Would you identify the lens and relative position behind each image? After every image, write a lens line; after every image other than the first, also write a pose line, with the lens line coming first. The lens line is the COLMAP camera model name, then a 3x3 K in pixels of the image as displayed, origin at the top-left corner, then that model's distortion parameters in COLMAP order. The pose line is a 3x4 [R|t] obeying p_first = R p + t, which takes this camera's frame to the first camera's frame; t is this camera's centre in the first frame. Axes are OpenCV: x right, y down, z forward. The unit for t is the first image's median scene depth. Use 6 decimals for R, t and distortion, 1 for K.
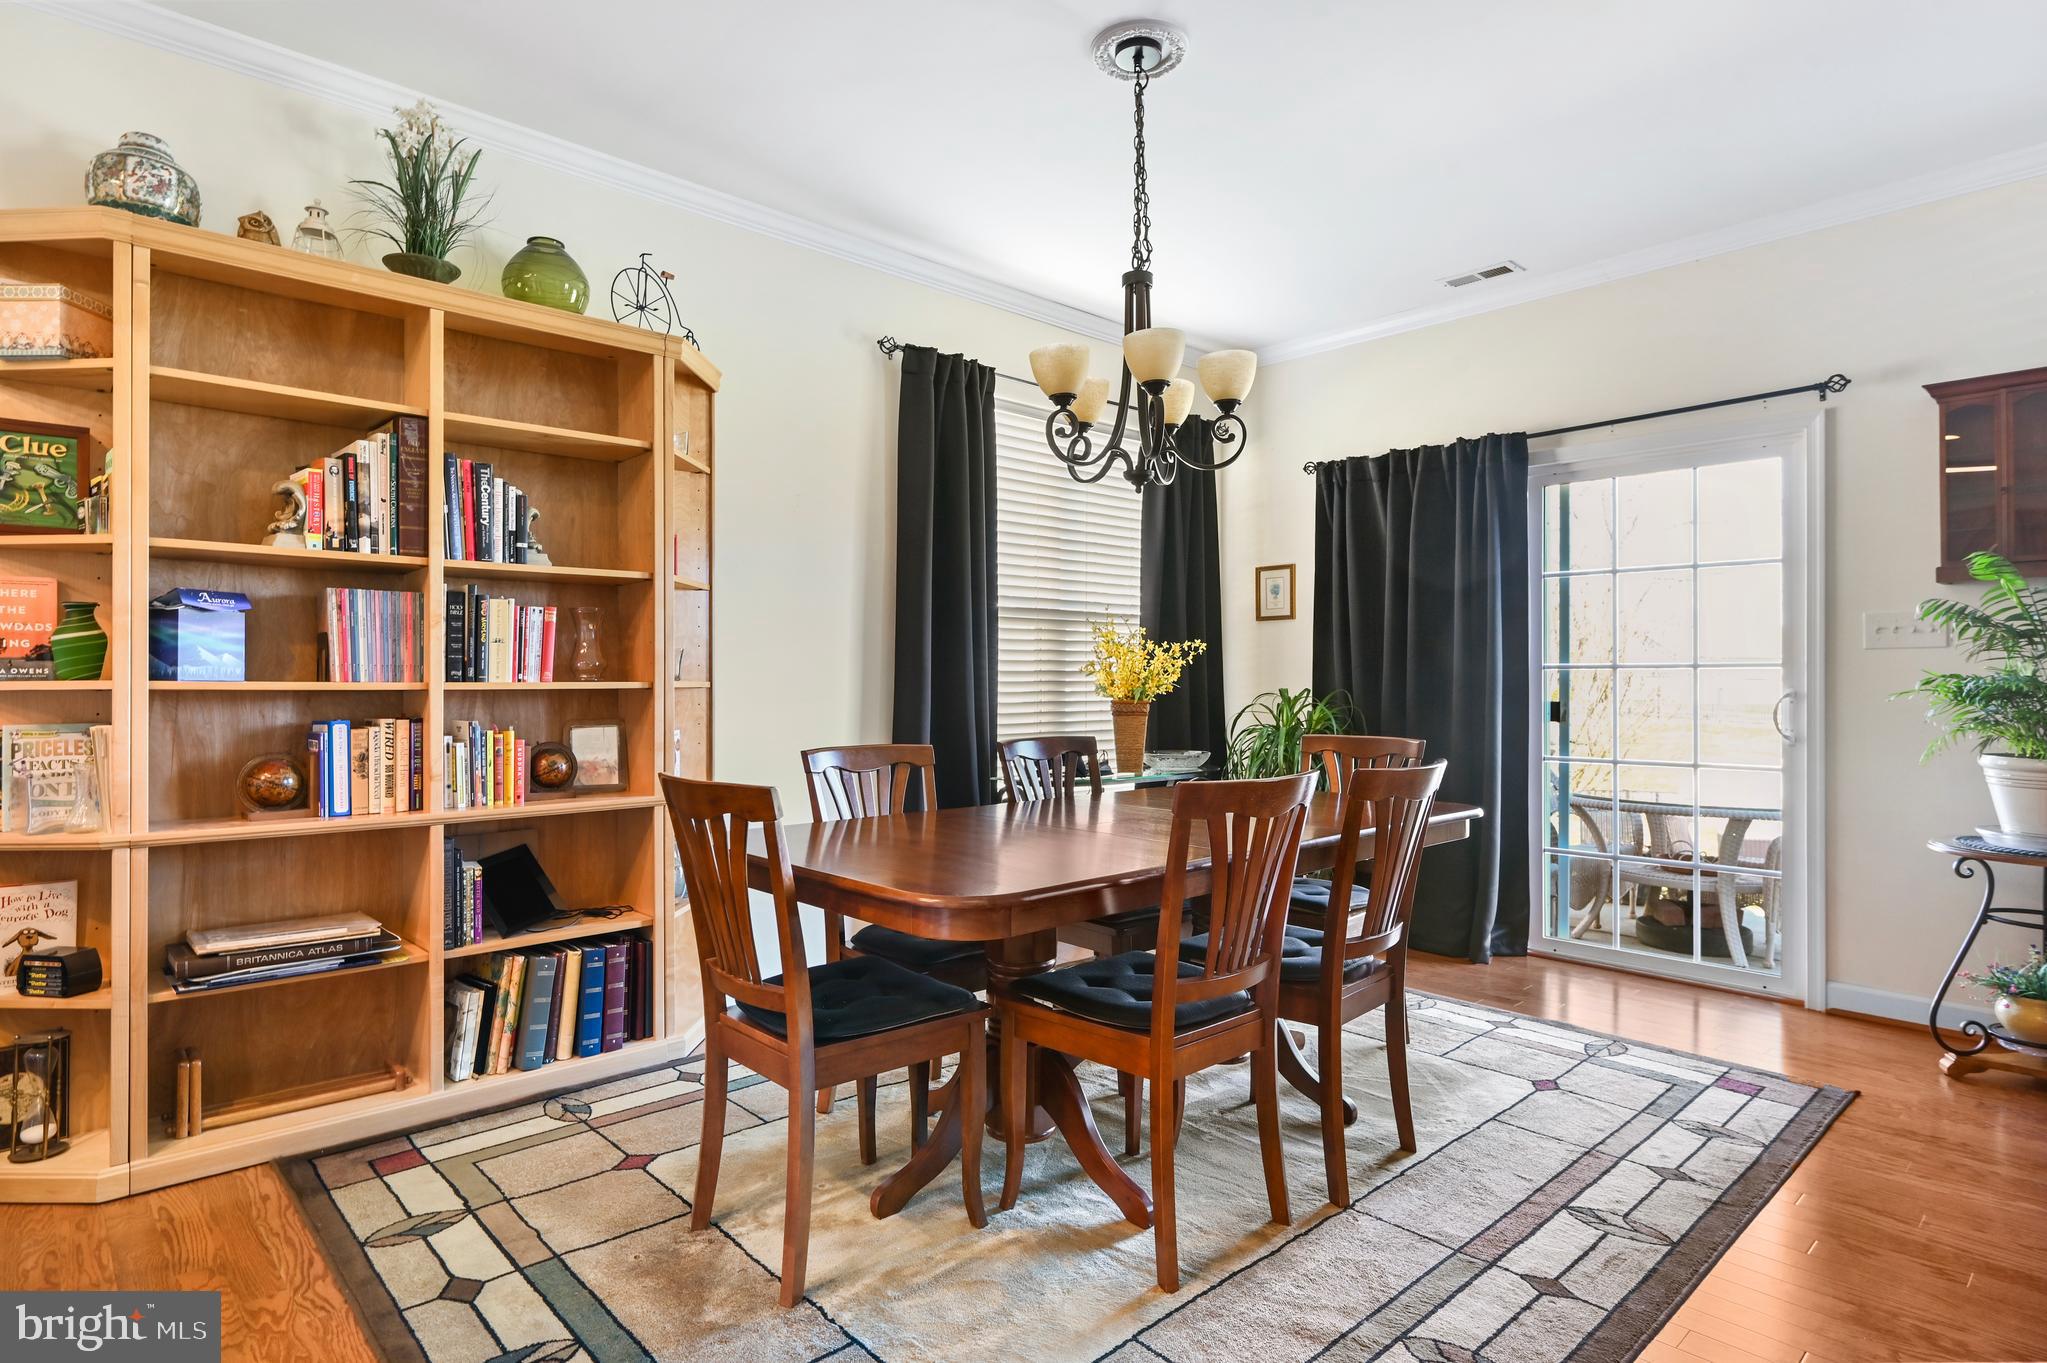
lens RADIAL K [[1085.5, 0, 1018.6], [0, 1085.5, 680.9], [0, 0, 1]] dist [0.000292, 0.000046]
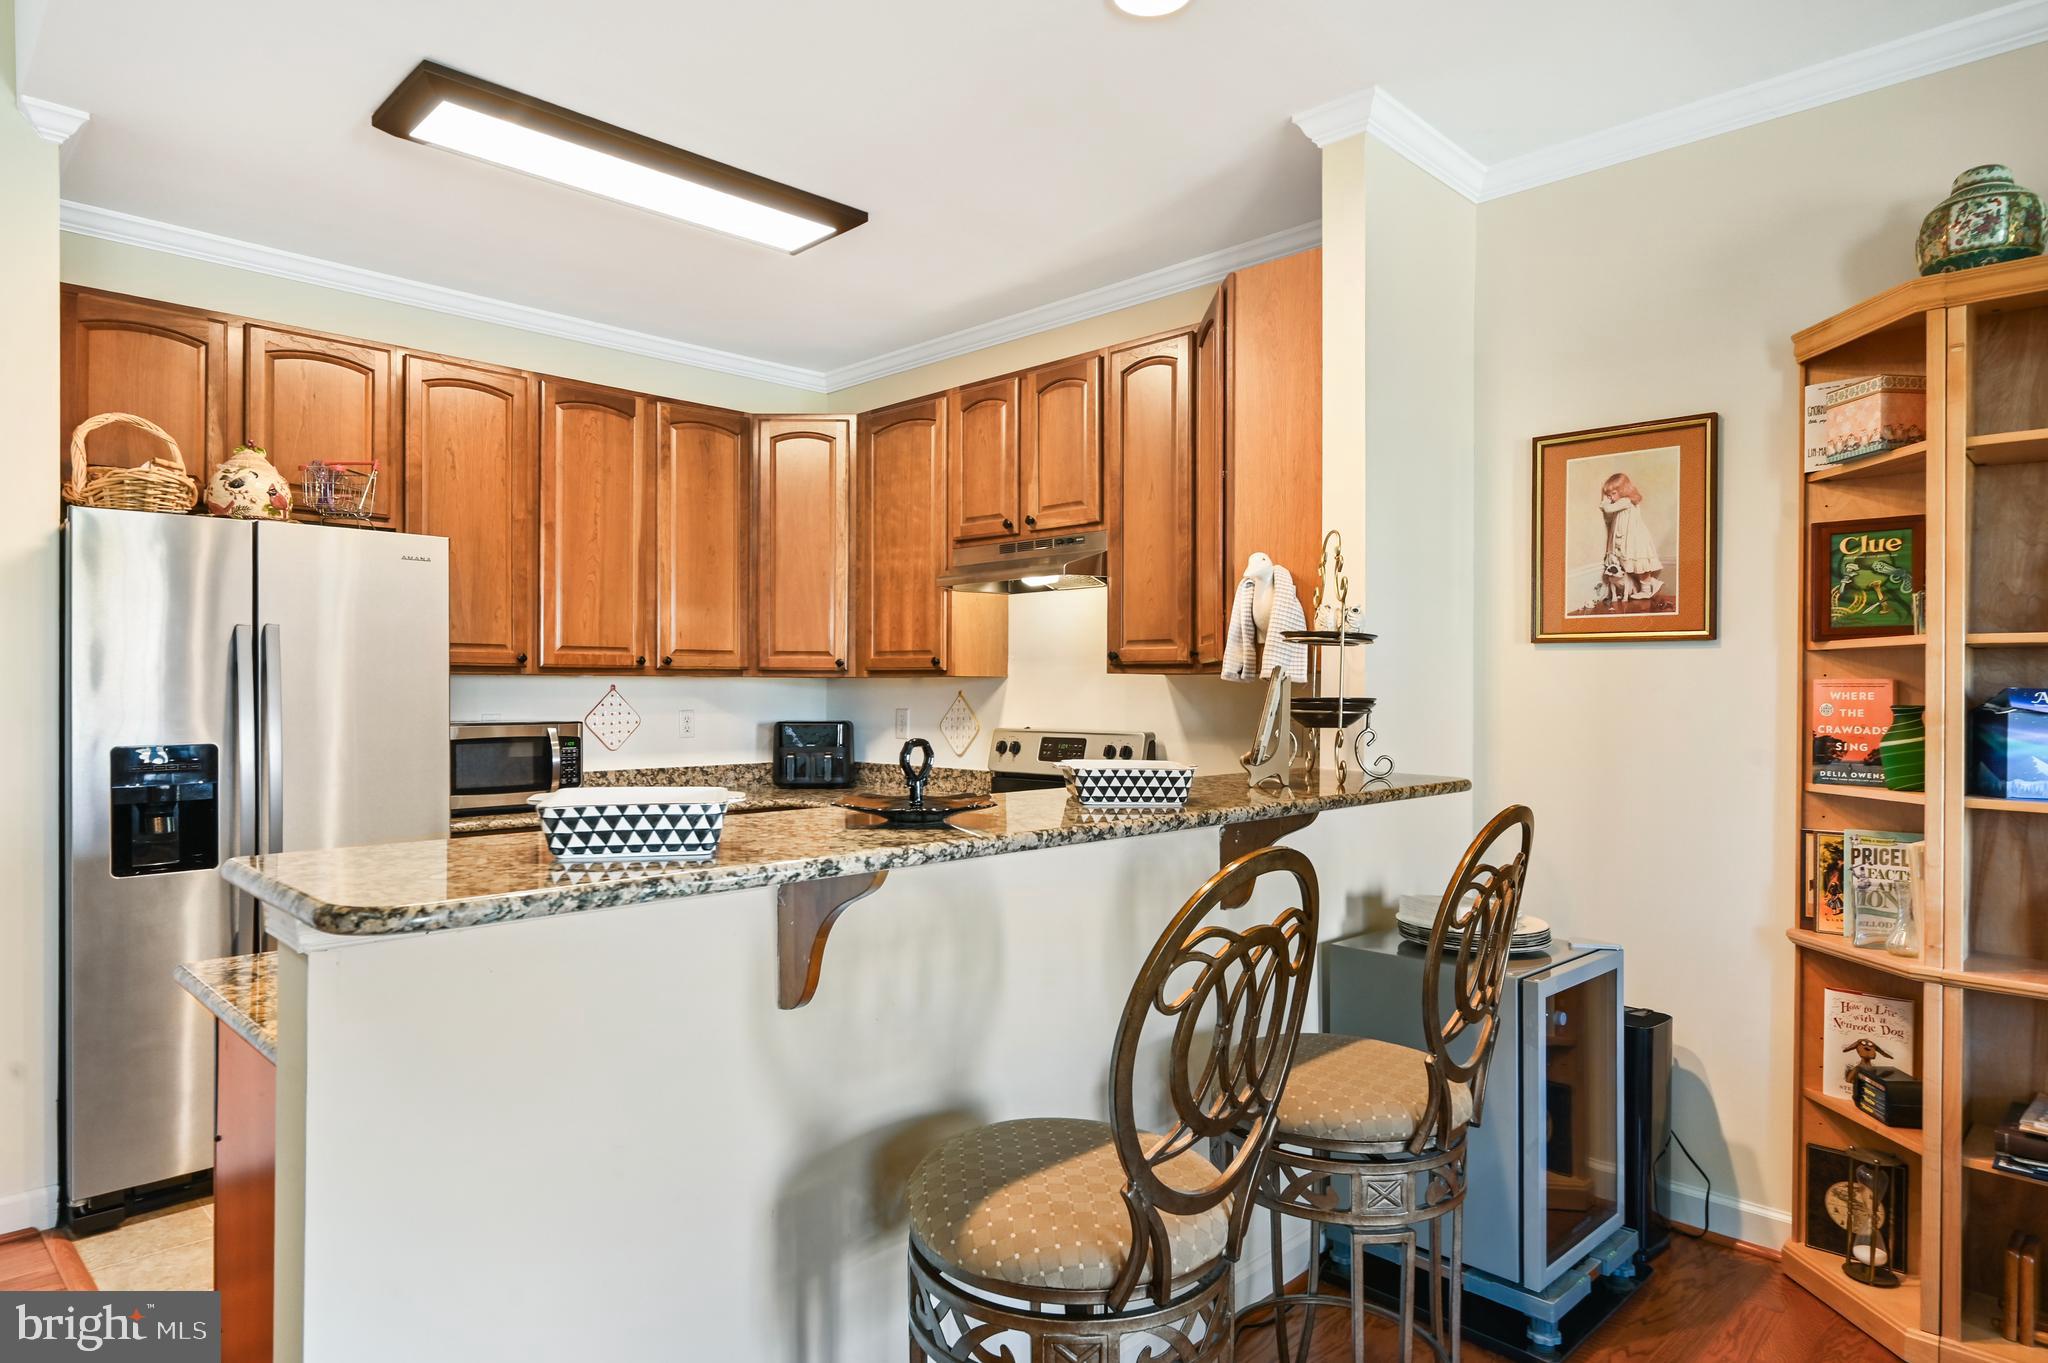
lens RADIAL K [[1215.0, 0, 1019.7], [0, 1215.0, 680.3], [0, 0, 1]] dist [-0.002766, -0.001429]
pose [[0.036548, 0.000060, -0.999332, 0.146949], [-0.000707, 1.000000, 0.000034, -0.093993], [0.999332, 0.000705, 0.036548, 0.201123]]
